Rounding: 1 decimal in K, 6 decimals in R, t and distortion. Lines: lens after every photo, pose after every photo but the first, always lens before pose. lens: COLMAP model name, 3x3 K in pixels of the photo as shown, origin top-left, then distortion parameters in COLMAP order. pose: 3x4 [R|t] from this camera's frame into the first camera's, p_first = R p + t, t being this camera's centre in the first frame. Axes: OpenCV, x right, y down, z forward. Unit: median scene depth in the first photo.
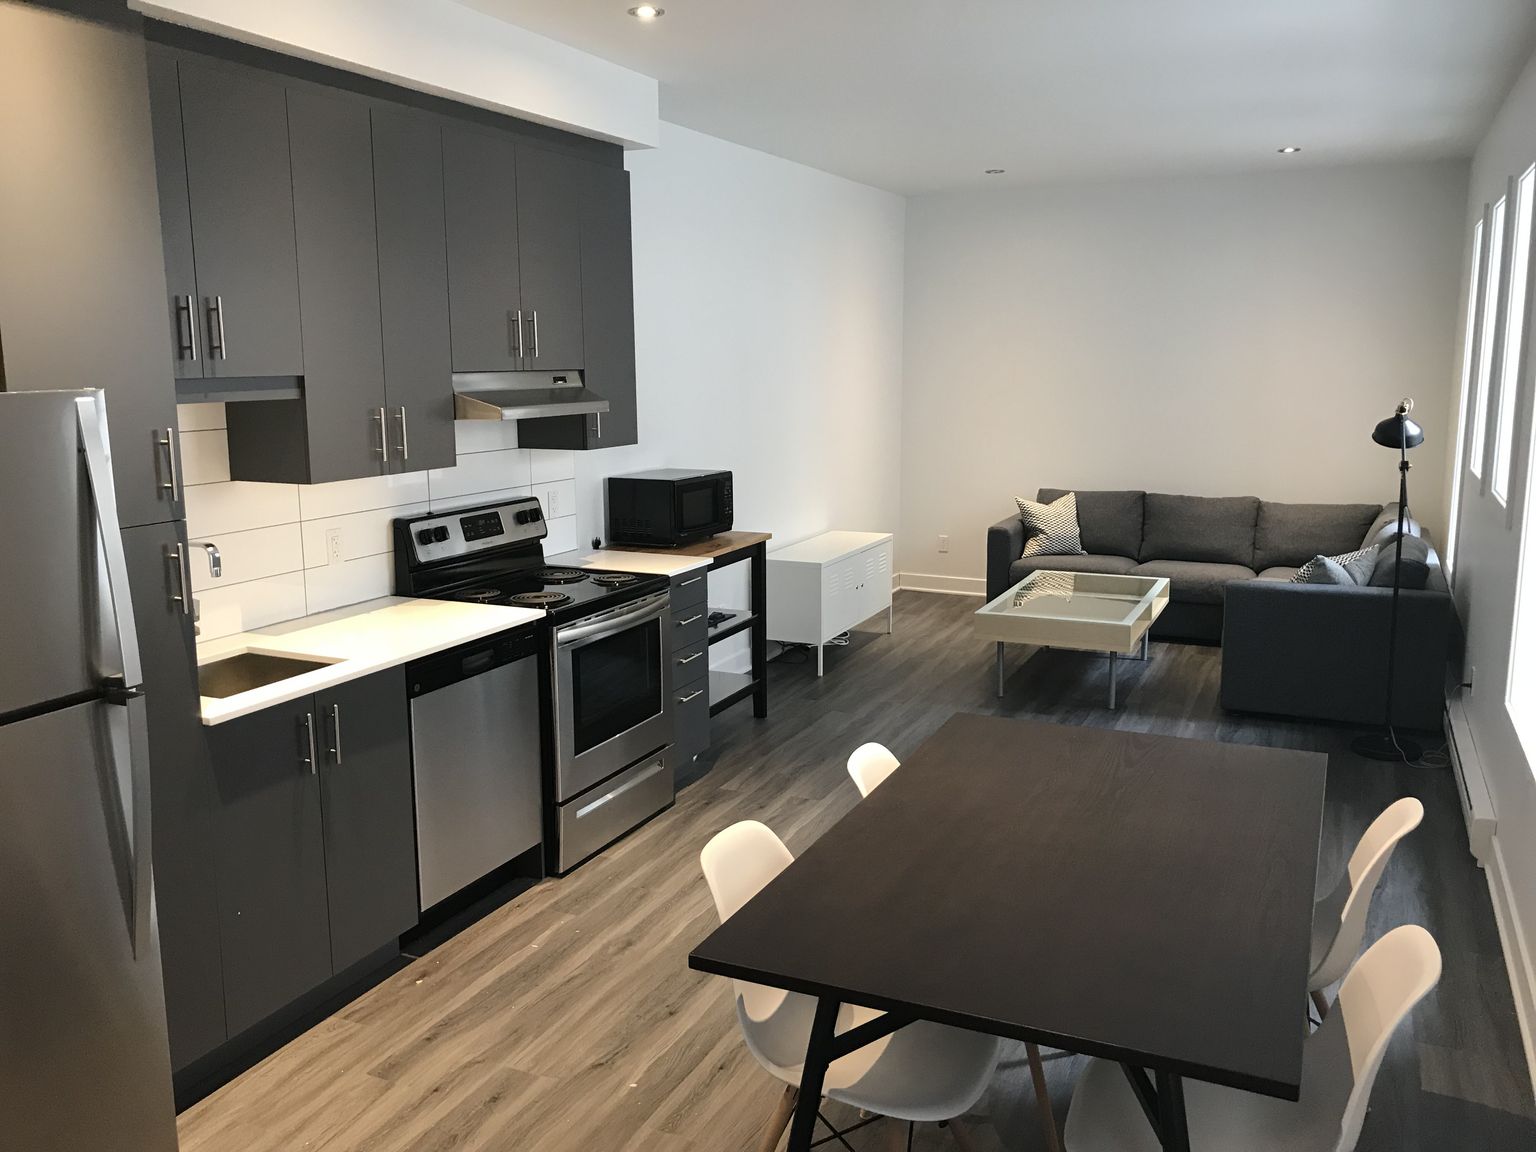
lens RADIAL K [[1250.2, 0, 768.0], [0, 1250.2, 576.0], [0, 0, 1]] dist [0.089363, -0.435596]
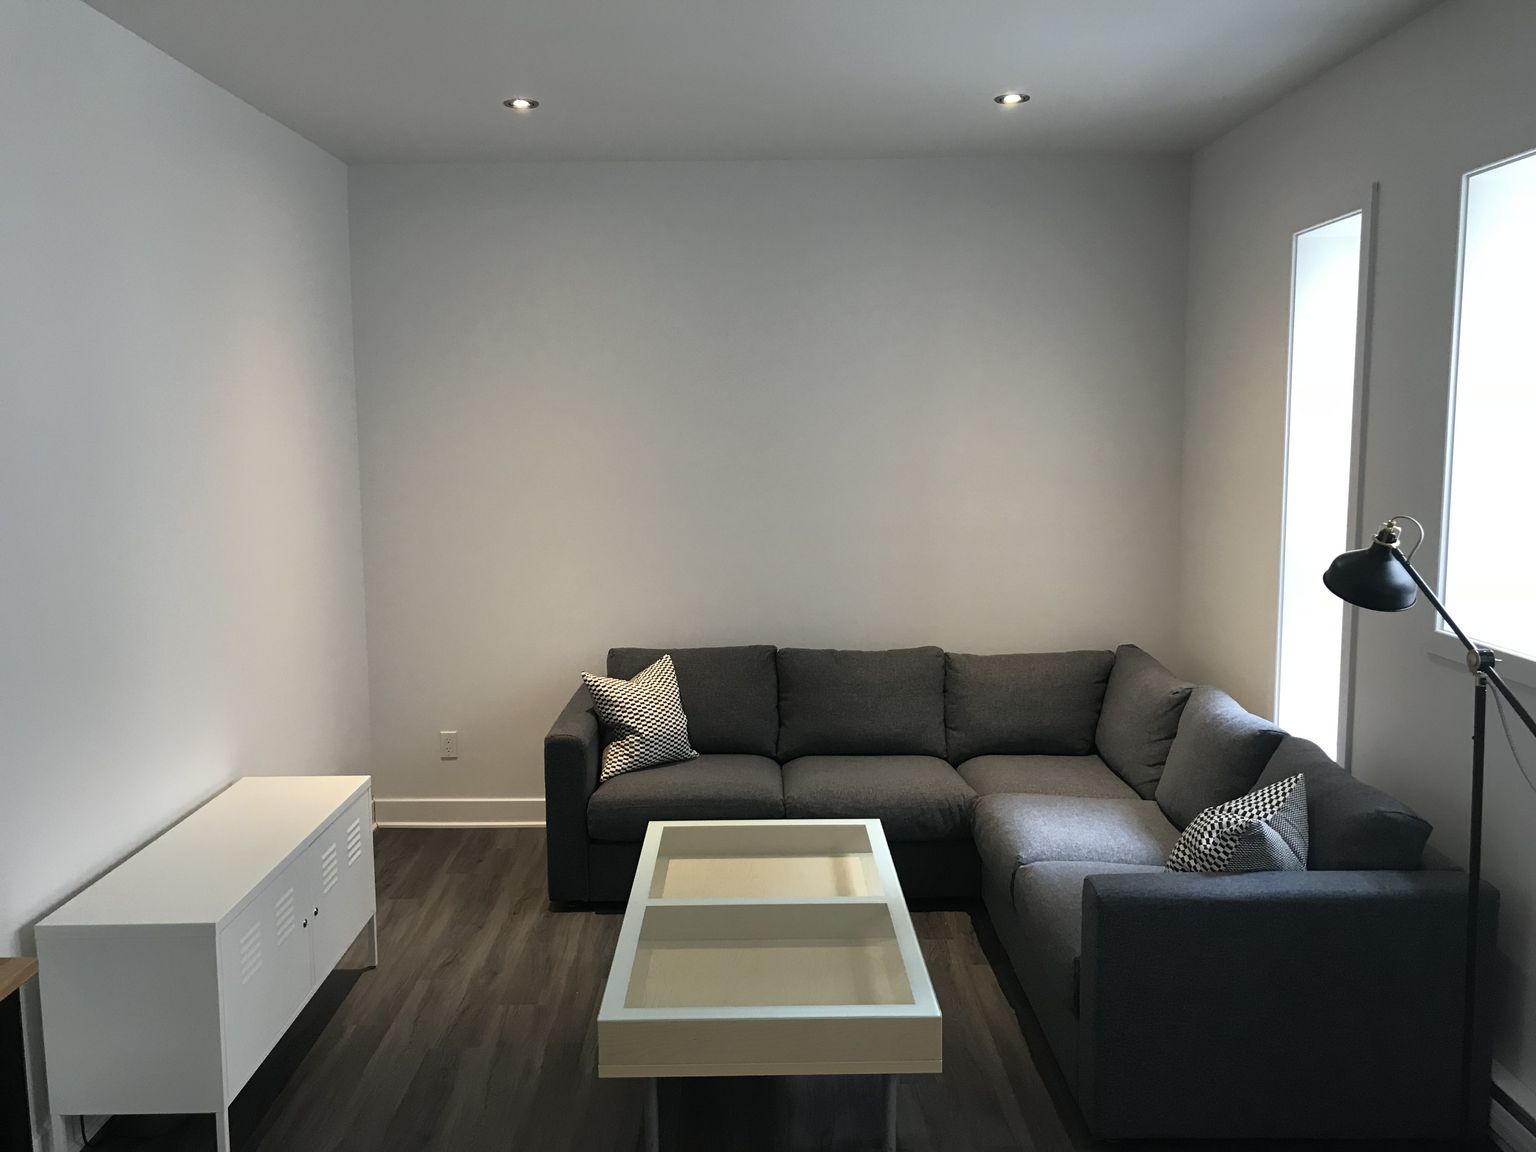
lens RADIAL K [[1250.2, 0, 768.0], [0, 1250.2, 576.0], [0, 0, 1]] dist [0.089363, -0.435596]
pose [[0.904695, -0.043330, 0.423852, 0.031729], [0.066928, 0.996918, -0.040939, -0.078964], [-0.420771, 0.065405, 0.904806, 0.440839]]
